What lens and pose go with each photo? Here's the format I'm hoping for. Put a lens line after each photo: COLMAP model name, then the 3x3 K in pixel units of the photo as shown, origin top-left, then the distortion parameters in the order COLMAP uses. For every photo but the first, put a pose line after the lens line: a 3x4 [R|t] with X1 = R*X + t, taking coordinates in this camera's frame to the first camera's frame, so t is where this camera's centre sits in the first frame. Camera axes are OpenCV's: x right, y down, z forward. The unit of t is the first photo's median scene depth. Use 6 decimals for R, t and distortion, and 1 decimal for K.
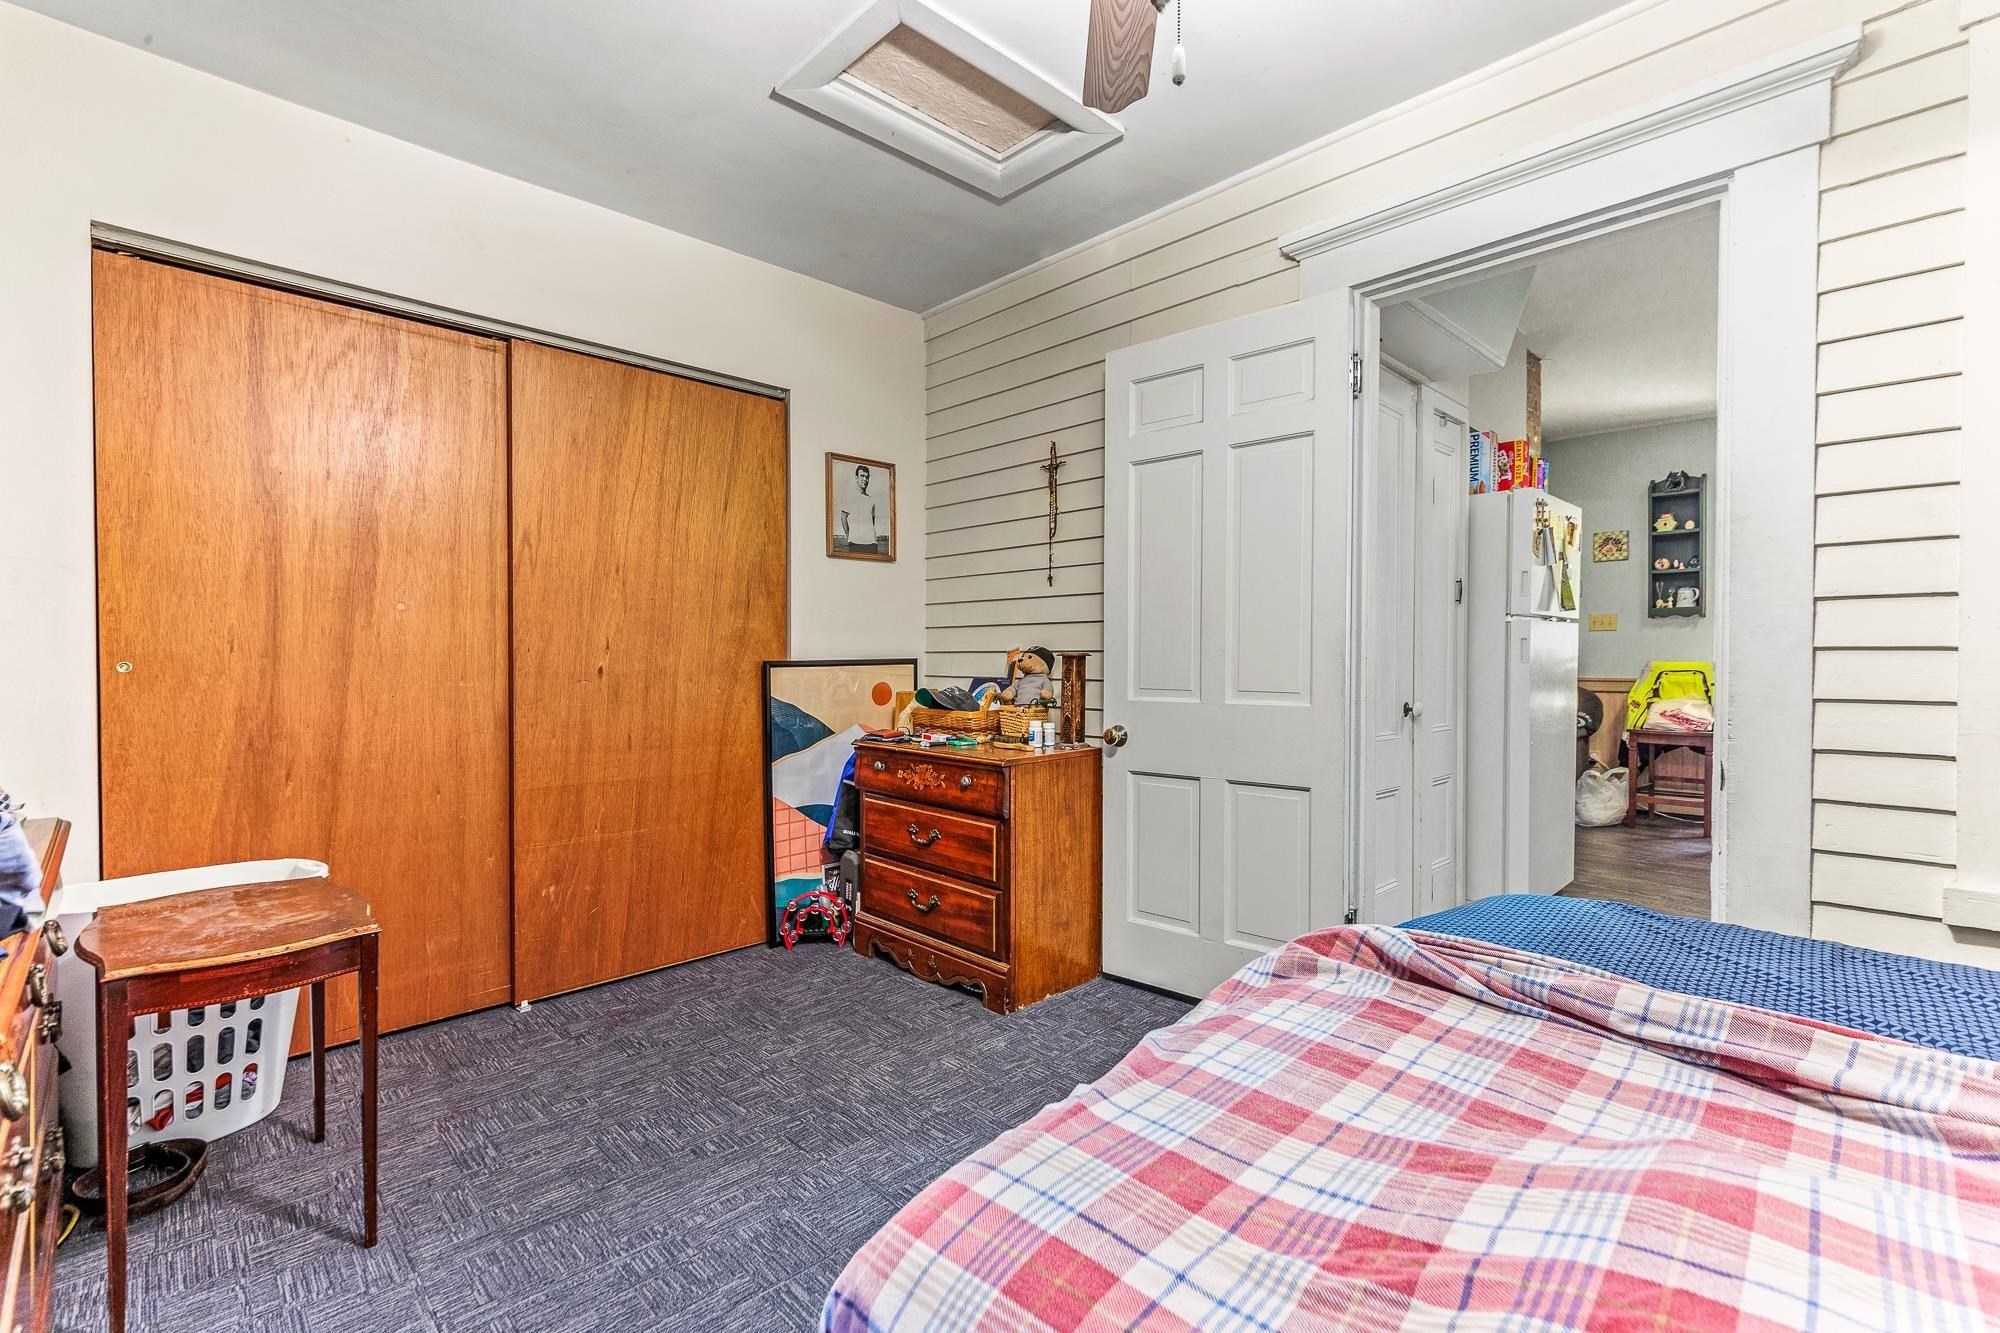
lens RADIAL K [[948.9, 0, 996.3], [0, 948.9, 674.7], [0, 0, 1]] dist [0.004585, 0.001281]
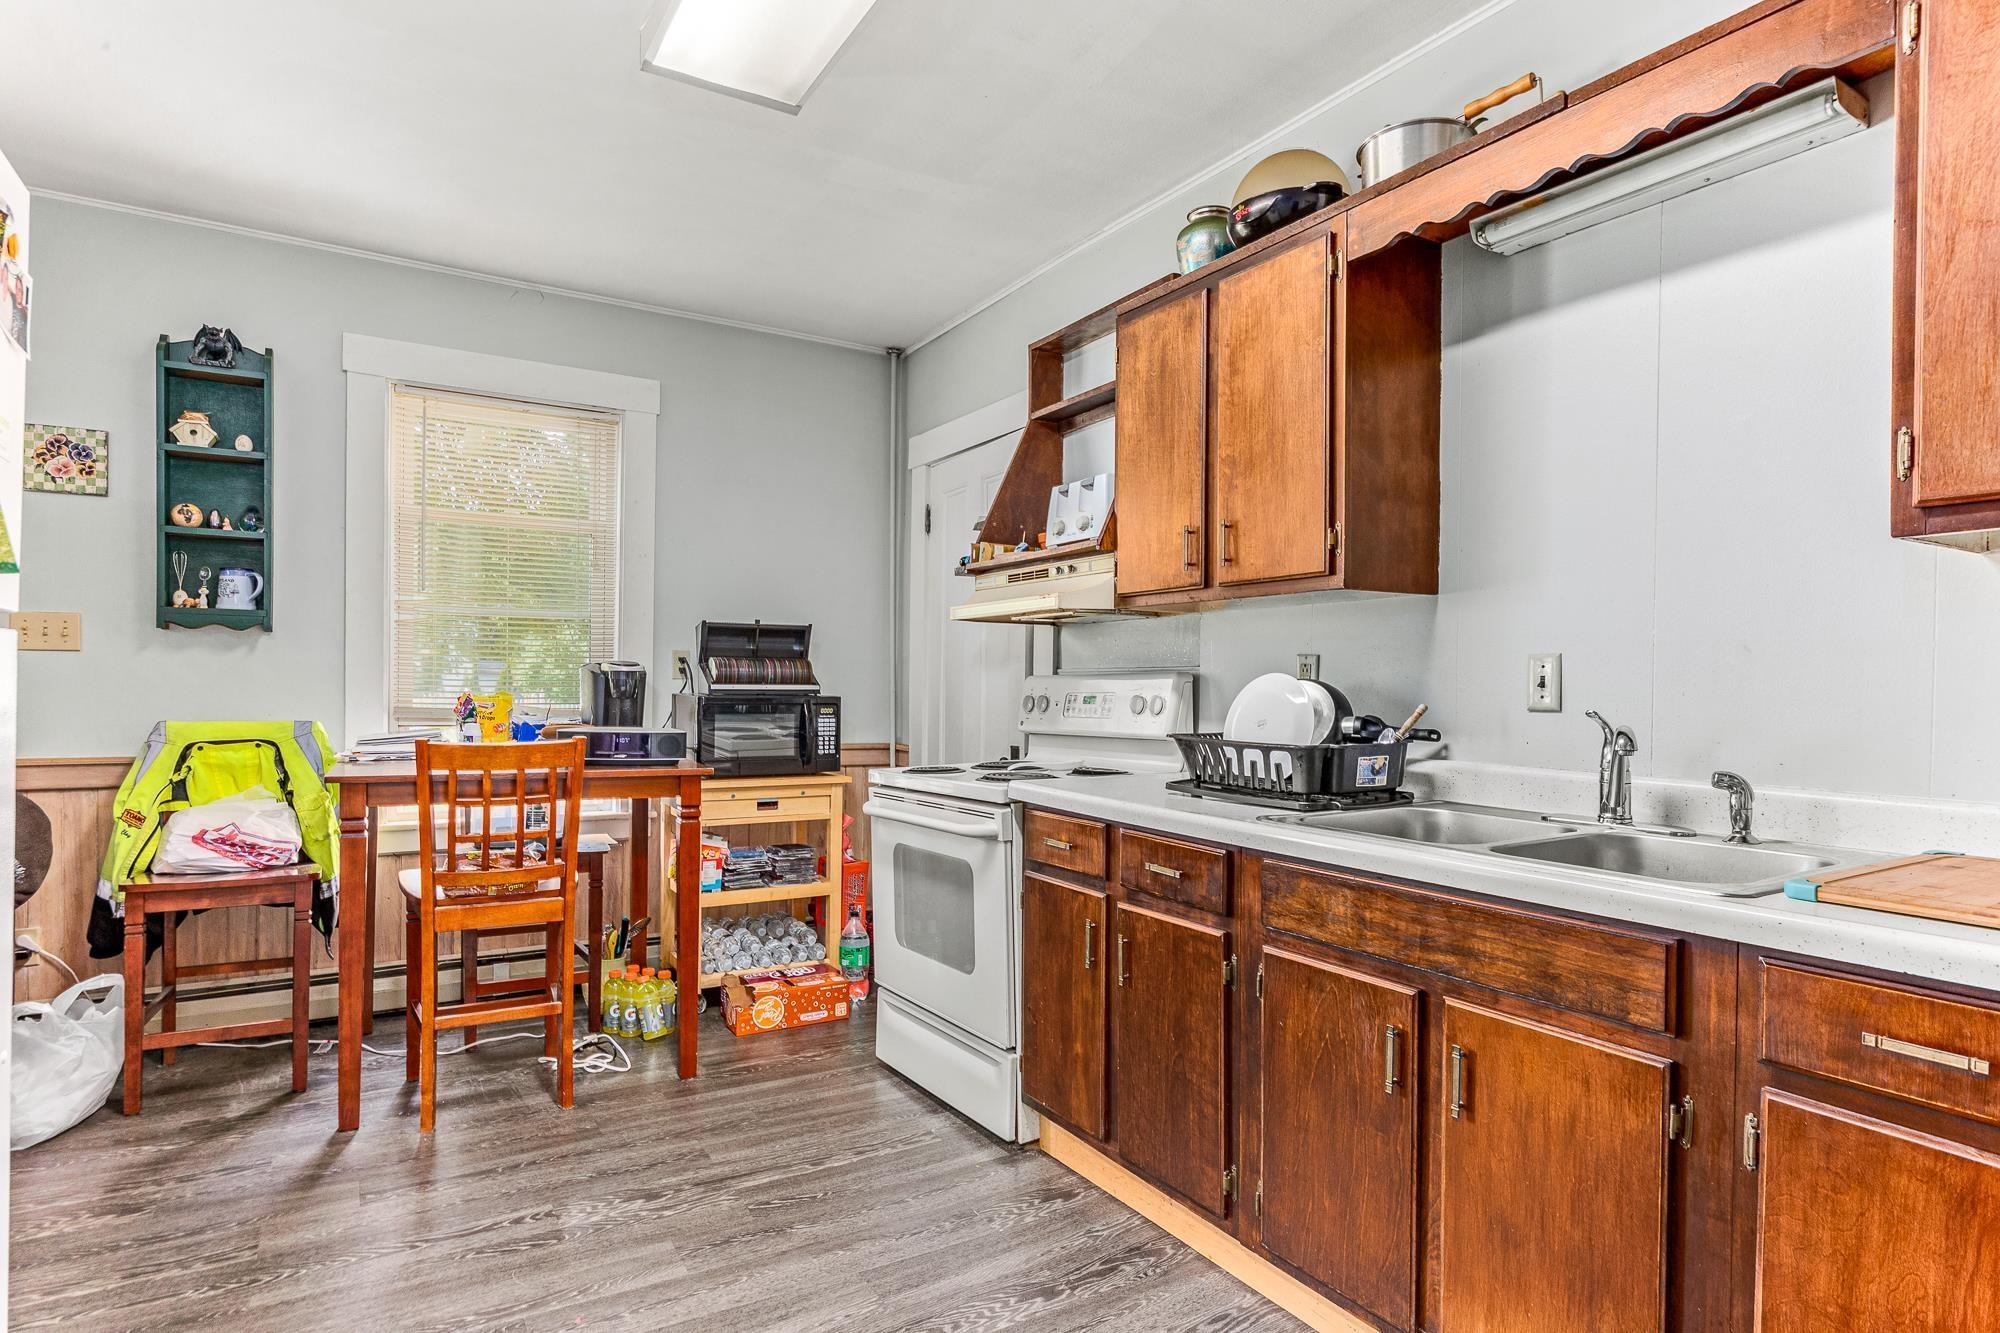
lens RADIAL K [[1082.3, 0, 971.2], [0, 1082.3, 698.7], [0, 0, 1]] dist [0.000730, 0.000490]
pose [[0.268943, -0.003544, 0.963150, 0.287885], [0.001966, 0.999993, 0.003130, -0.026016], [-0.963154, 0.001052, 0.268948, 0.483302]]
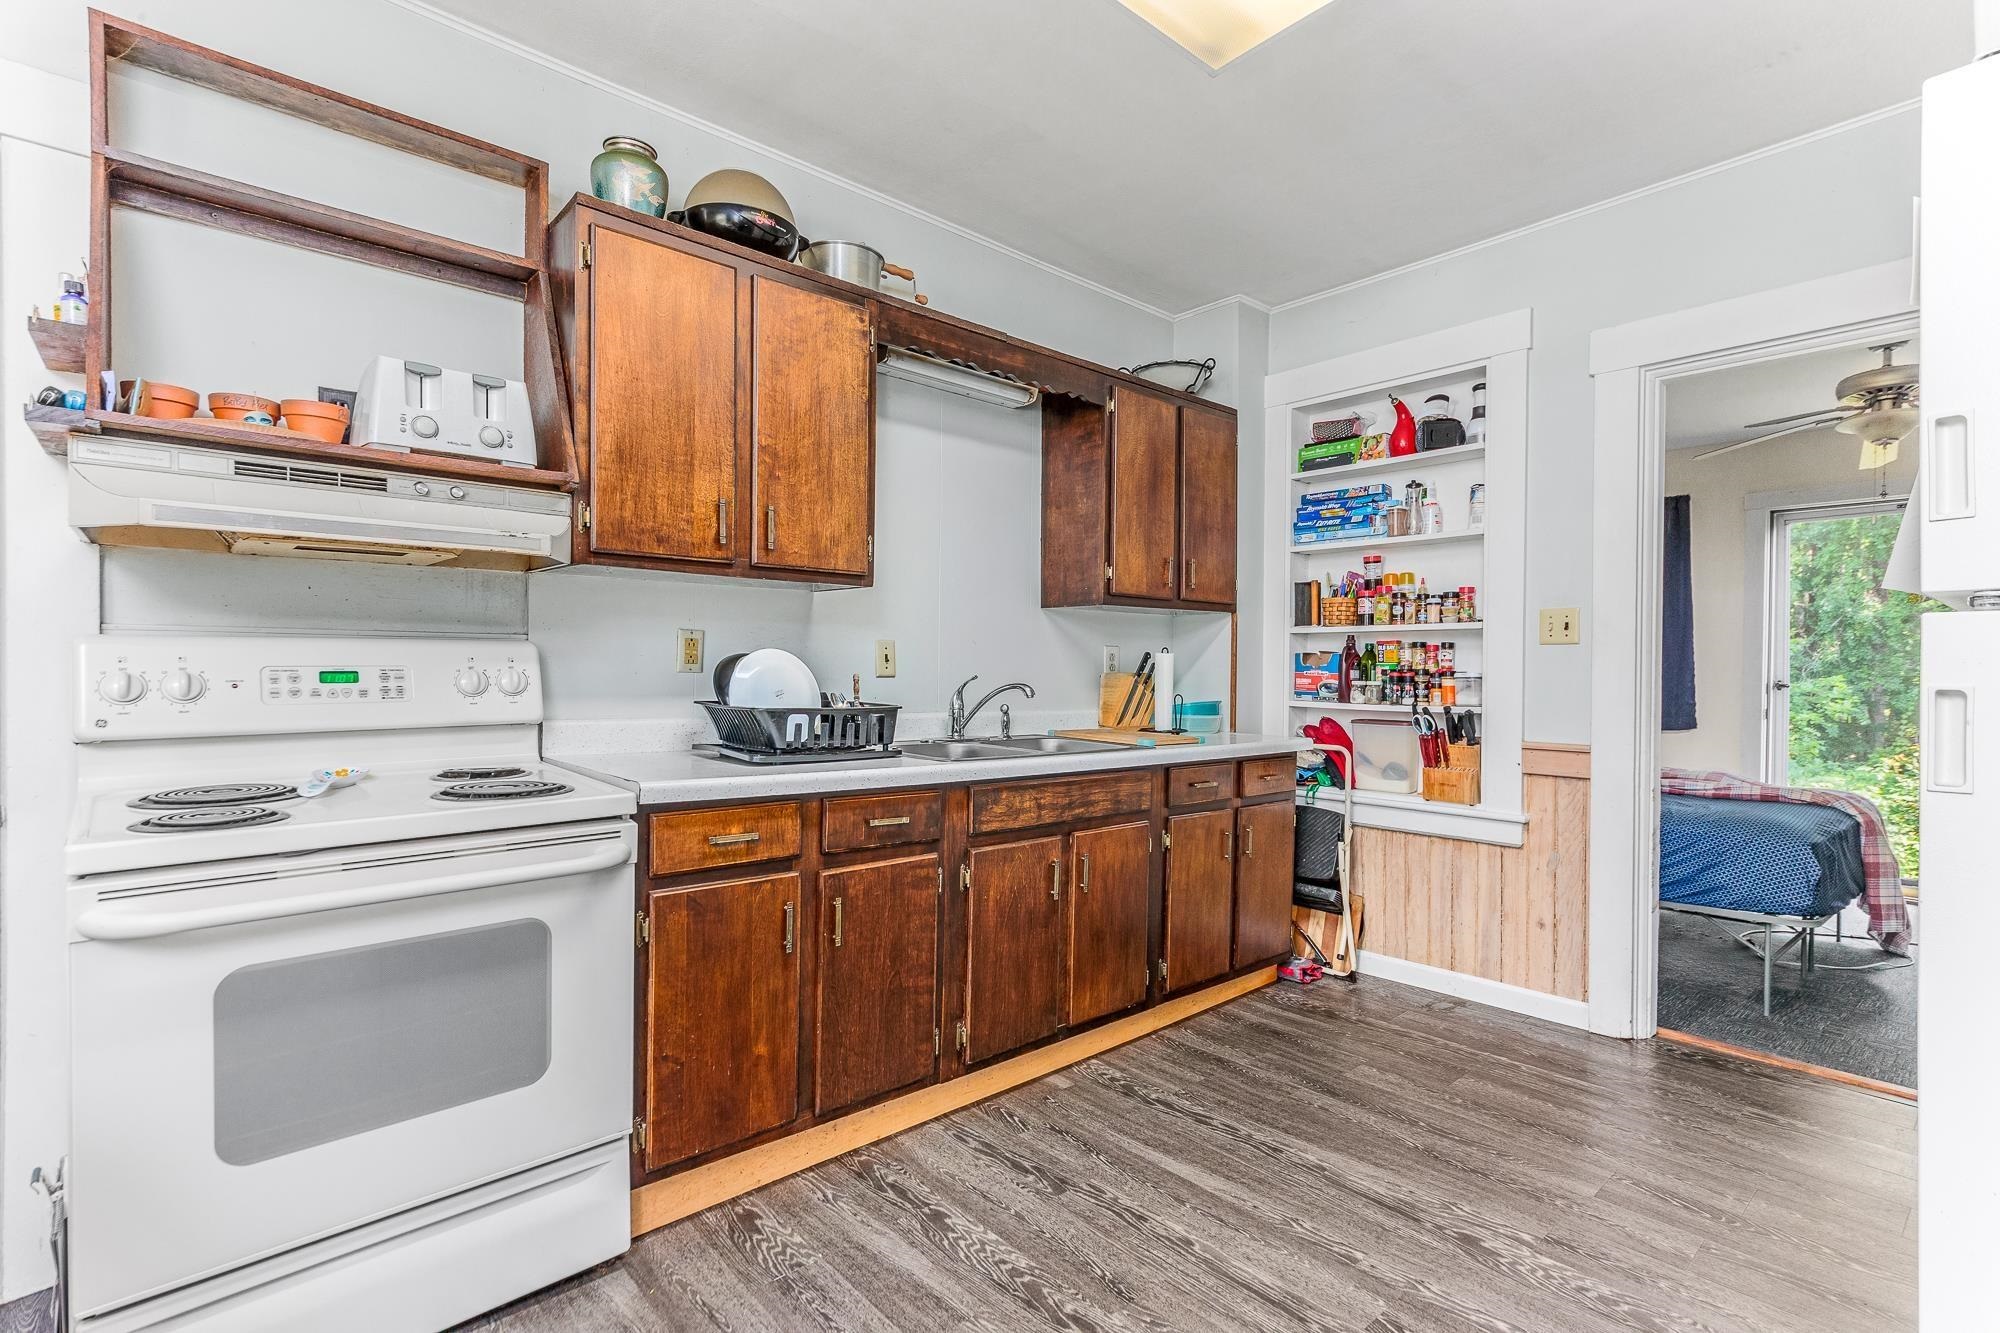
lens RADIAL K [[948.9, 0, 1042.9], [0, 948.9, 677.4], [0, 0, 1]] dist [0.004585, 0.001281]
pose [[-0.998849, -0.007091, 0.047430, 0.818512], [-0.005940, 0.999686, 0.024354, -0.037590], [-0.047587, 0.024044, -0.998578, 1.212594]]
